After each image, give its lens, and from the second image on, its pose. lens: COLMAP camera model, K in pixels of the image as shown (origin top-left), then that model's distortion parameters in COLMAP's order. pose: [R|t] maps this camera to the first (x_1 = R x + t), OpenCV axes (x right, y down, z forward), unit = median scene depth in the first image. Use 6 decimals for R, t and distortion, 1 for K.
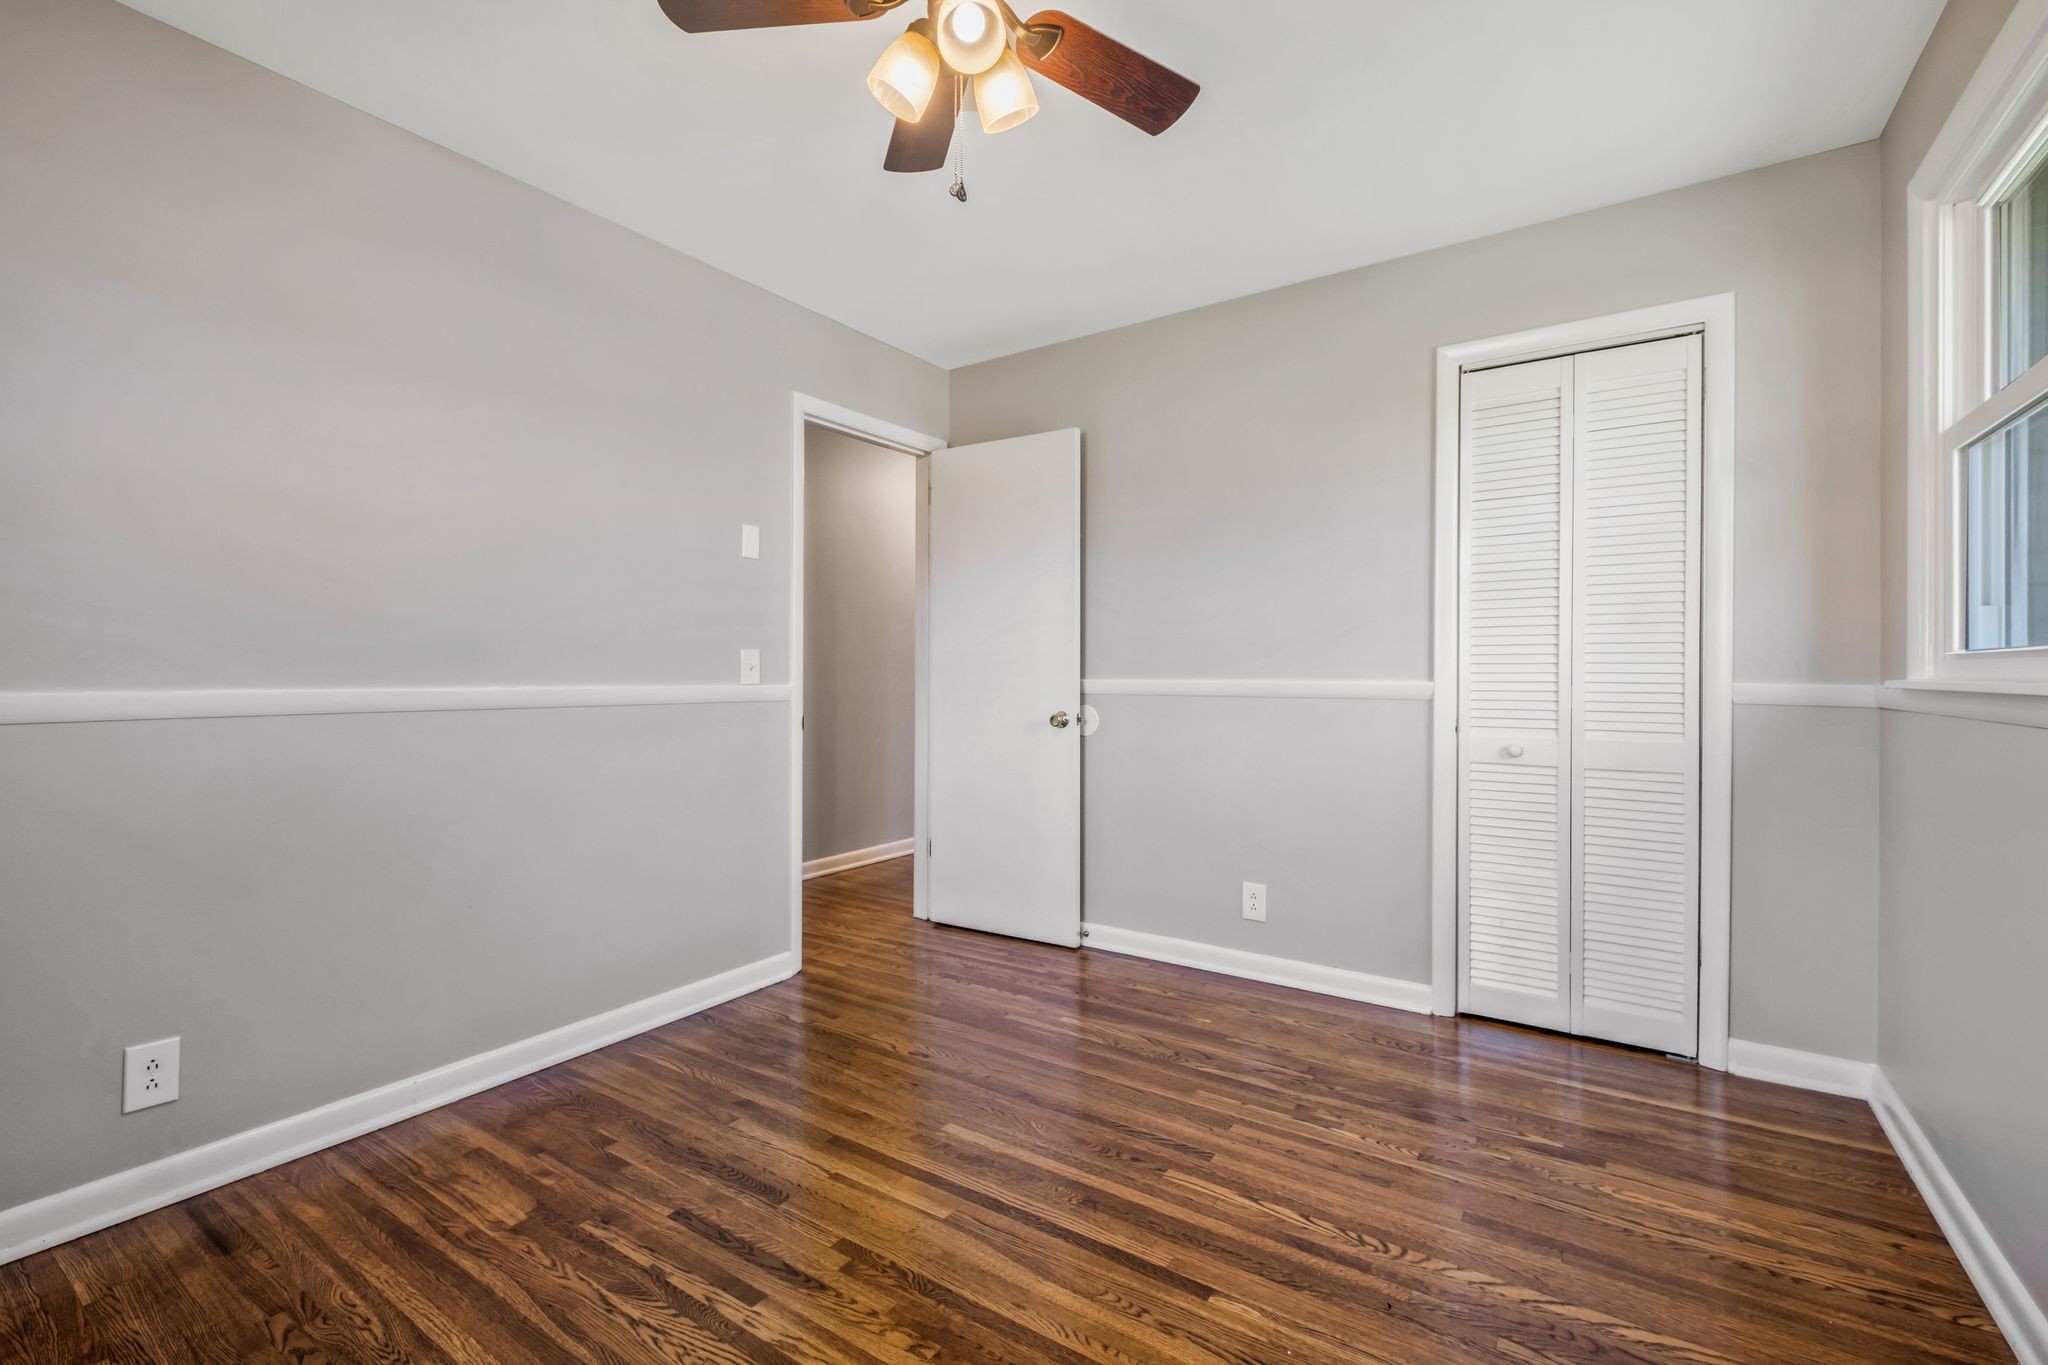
lens RADIAL K [[885.9, 0, 1016.1], [0, 885.9, 678.4], [0, 0, 1]] dist [-0.002369, -0.000446]
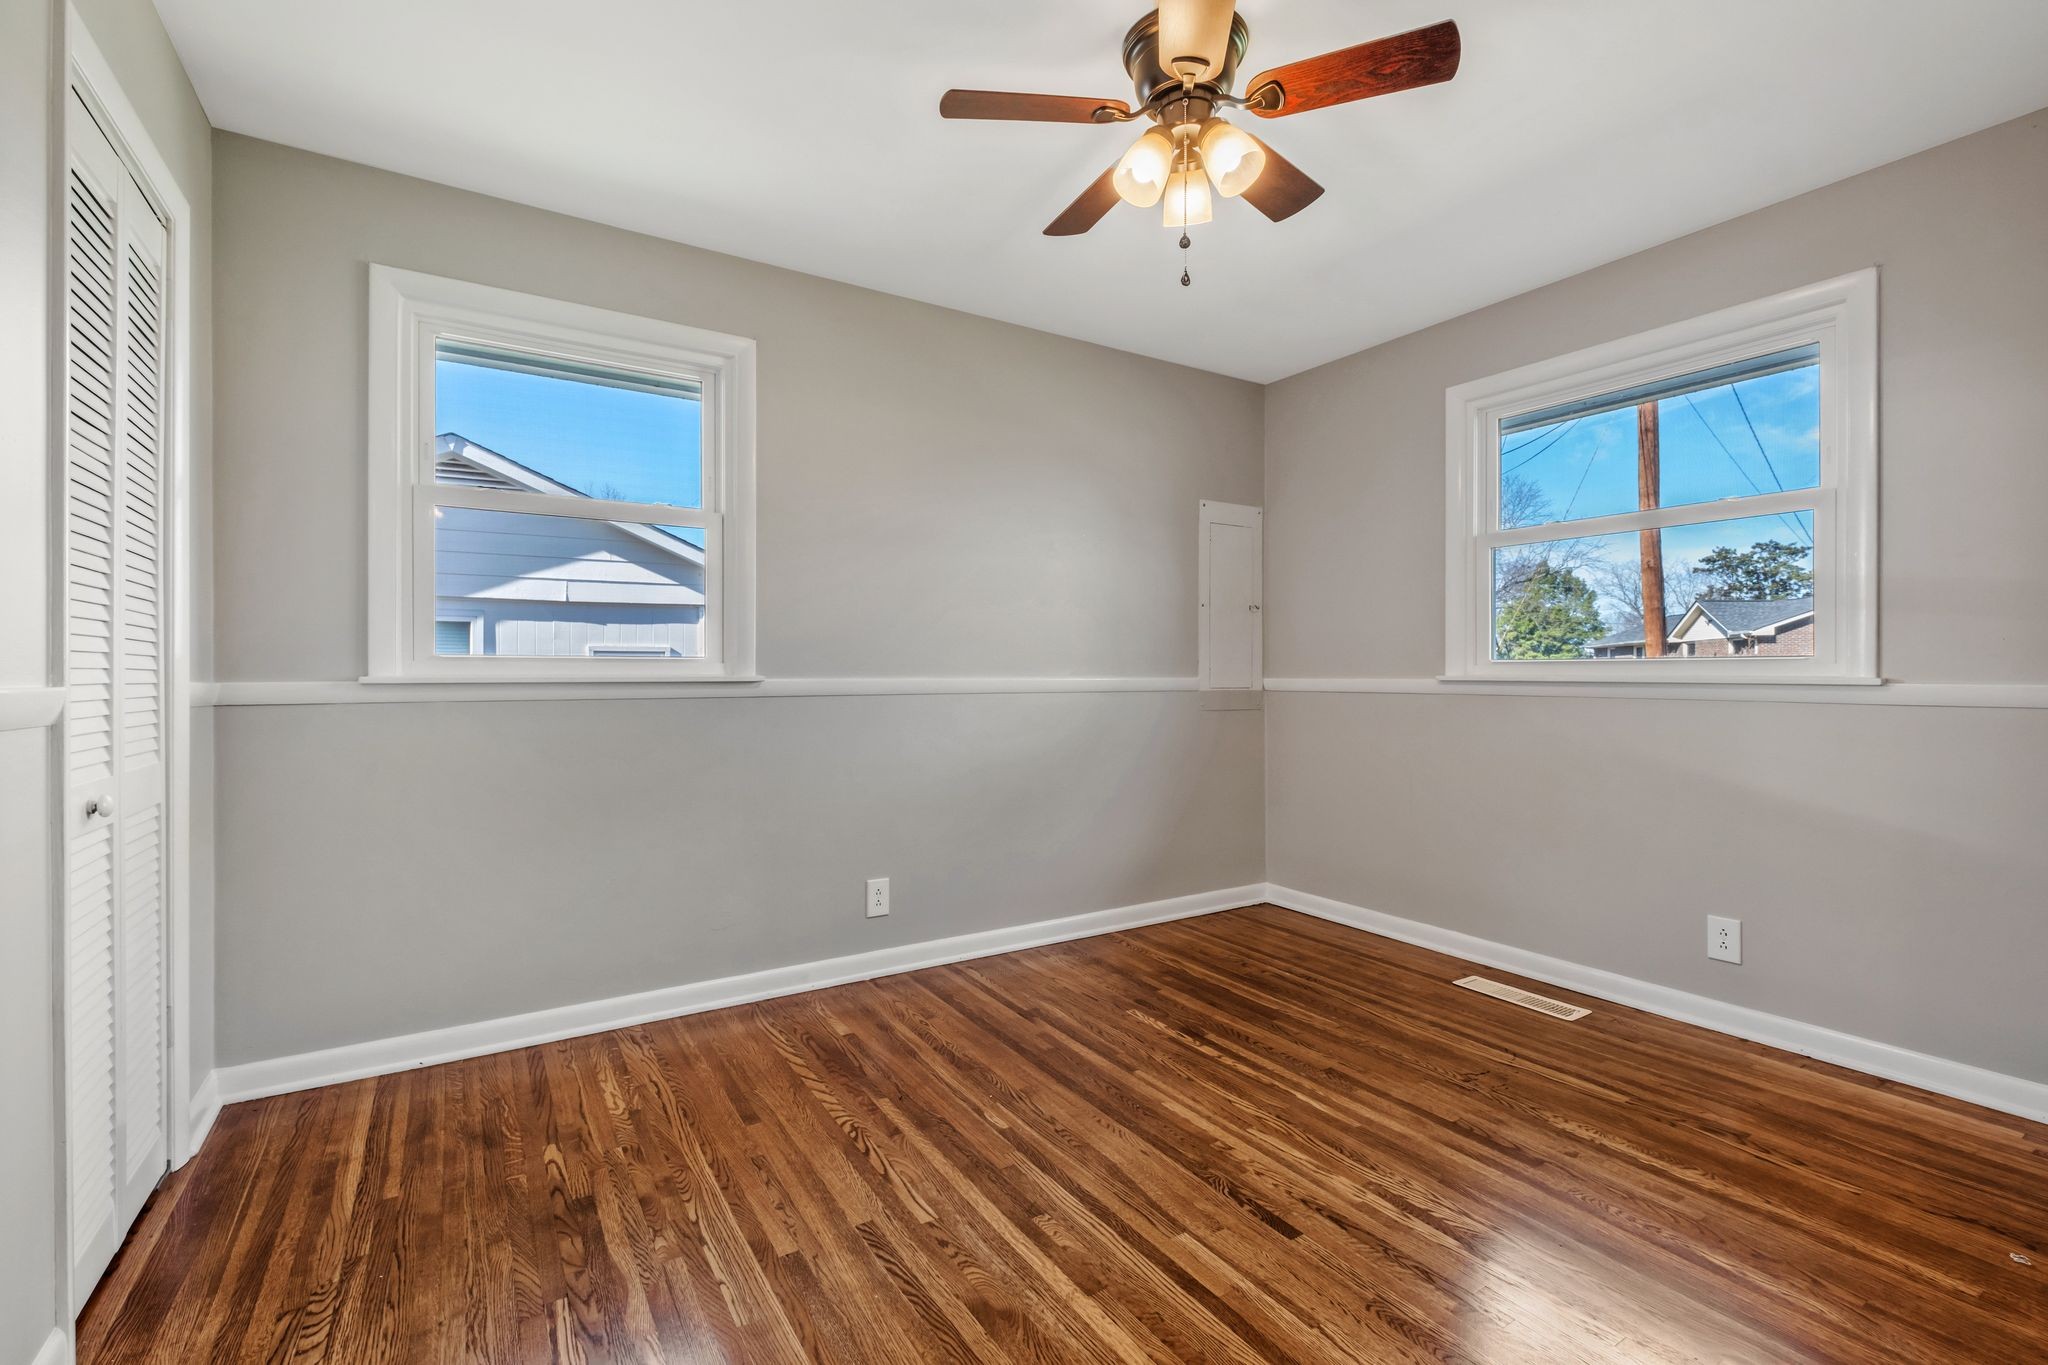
lens RADIAL K [[885.9, 0, 1016.1], [0, 885.9, 678.4], [0, 0, 1]] dist [-0.002369, -0.000446]
pose [[-0.913875, -0.000111, 0.405995, -0.307293], [0.004224, 0.999943, 0.009782, -0.004385], [-0.405973, 0.010654, -0.913823, 1.965241]]
